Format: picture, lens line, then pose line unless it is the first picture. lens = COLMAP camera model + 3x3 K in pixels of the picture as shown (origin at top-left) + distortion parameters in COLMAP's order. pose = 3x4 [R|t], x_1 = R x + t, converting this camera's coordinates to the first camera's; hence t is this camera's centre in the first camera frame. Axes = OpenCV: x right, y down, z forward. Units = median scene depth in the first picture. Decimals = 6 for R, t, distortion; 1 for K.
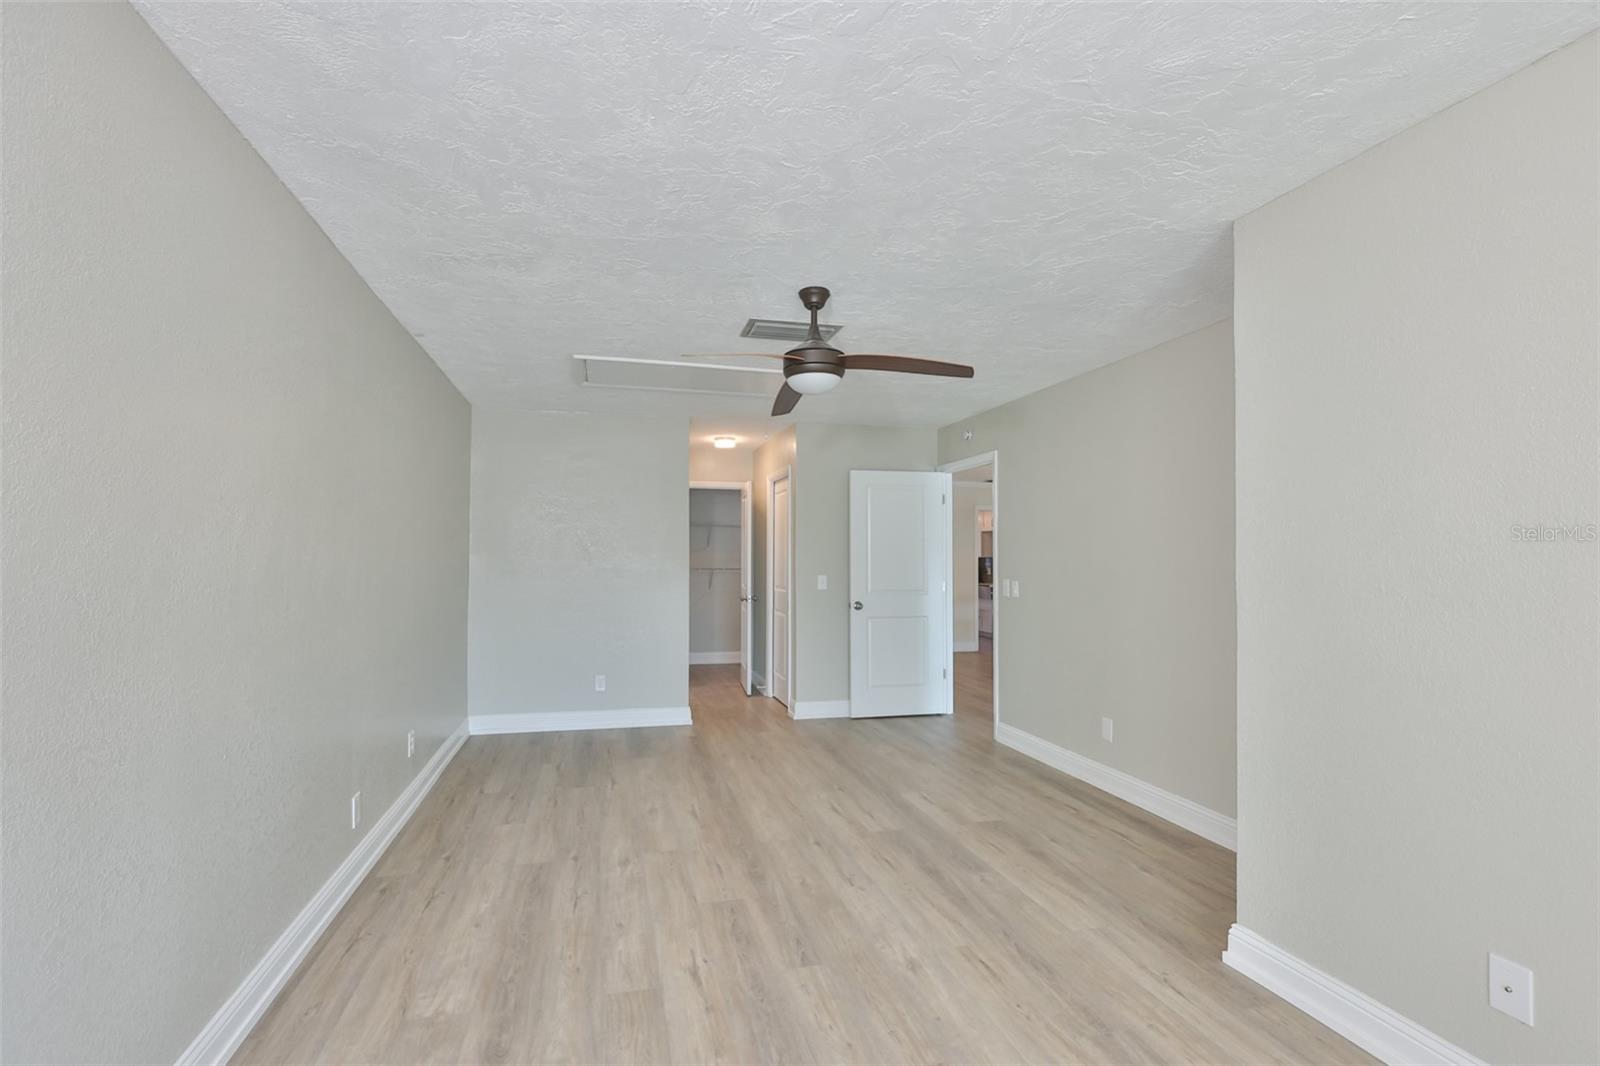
lens RADIAL K [[682.6, 0, 794.2], [0, 682.6, 535.6], [0, 0, 1]] dist [-0.000615, -0.000385]
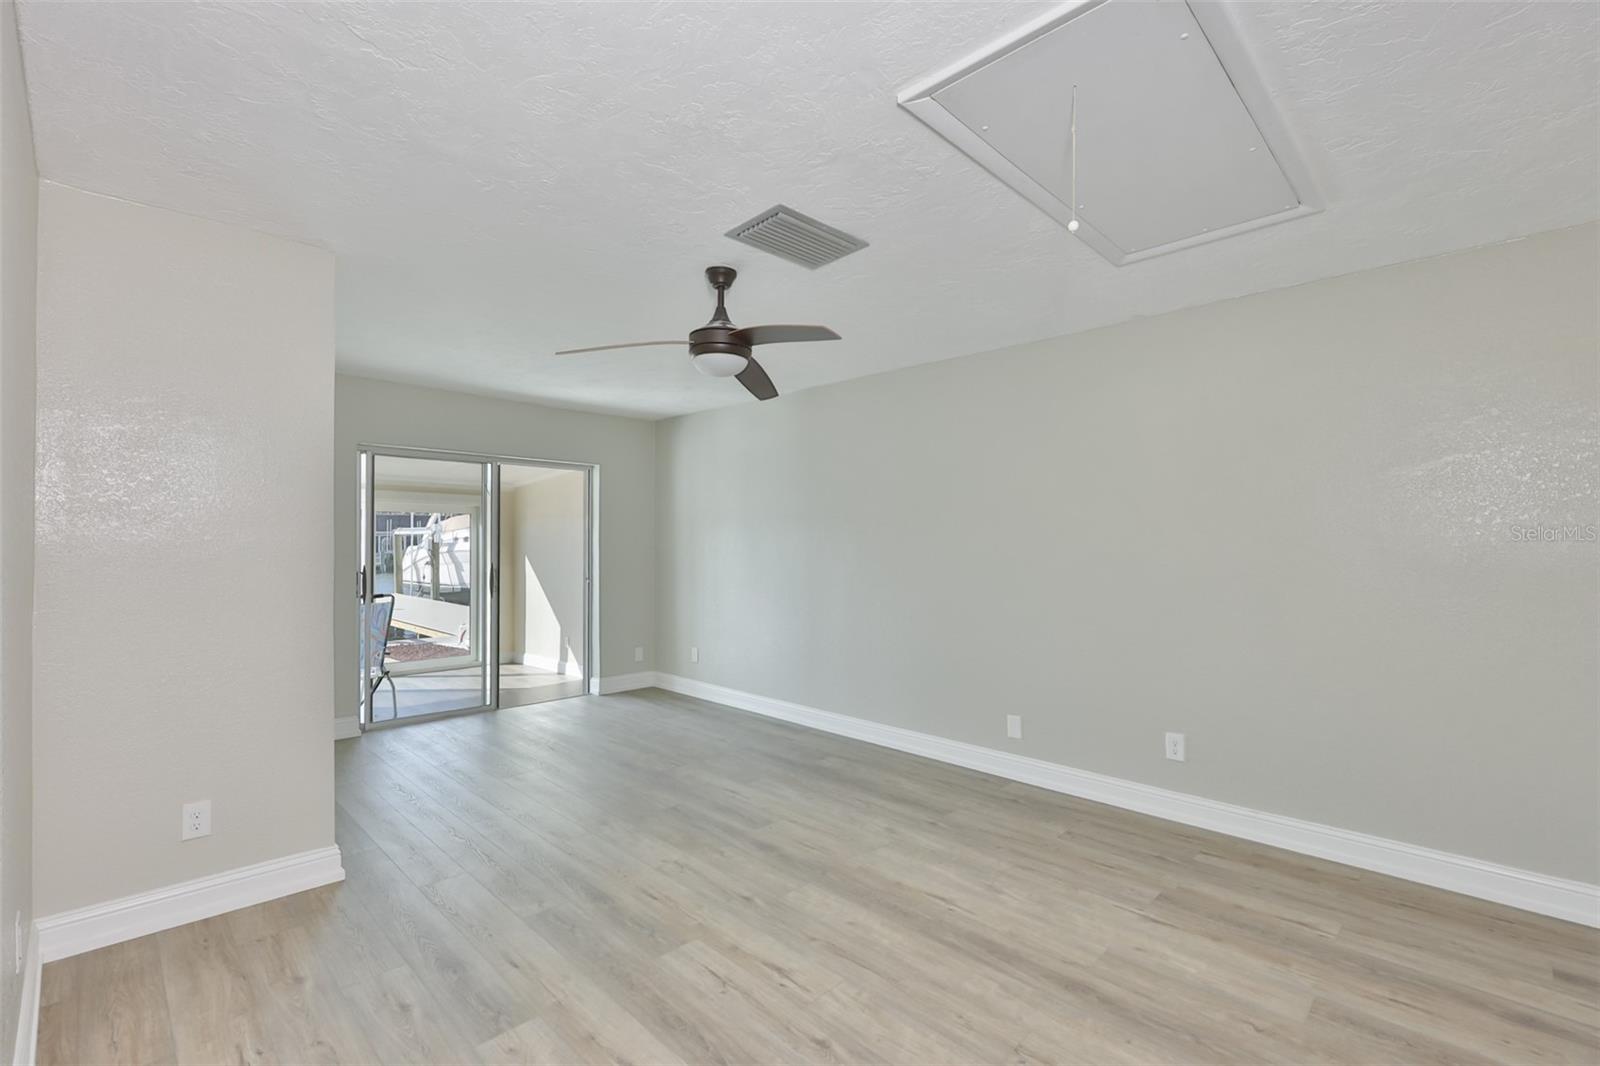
lens RADIAL K [[682.6, 0, 794.7], [0, 682.6, 542.6], [0, 0, 1]] dist [-0.000615, -0.000385]
pose [[-0.859481, -0.007232, -0.511116, 0.406099], [0.009155, 0.999522, -0.029537, 0.056332], [0.511085, -0.030065, -0.859004, 1.756155]]
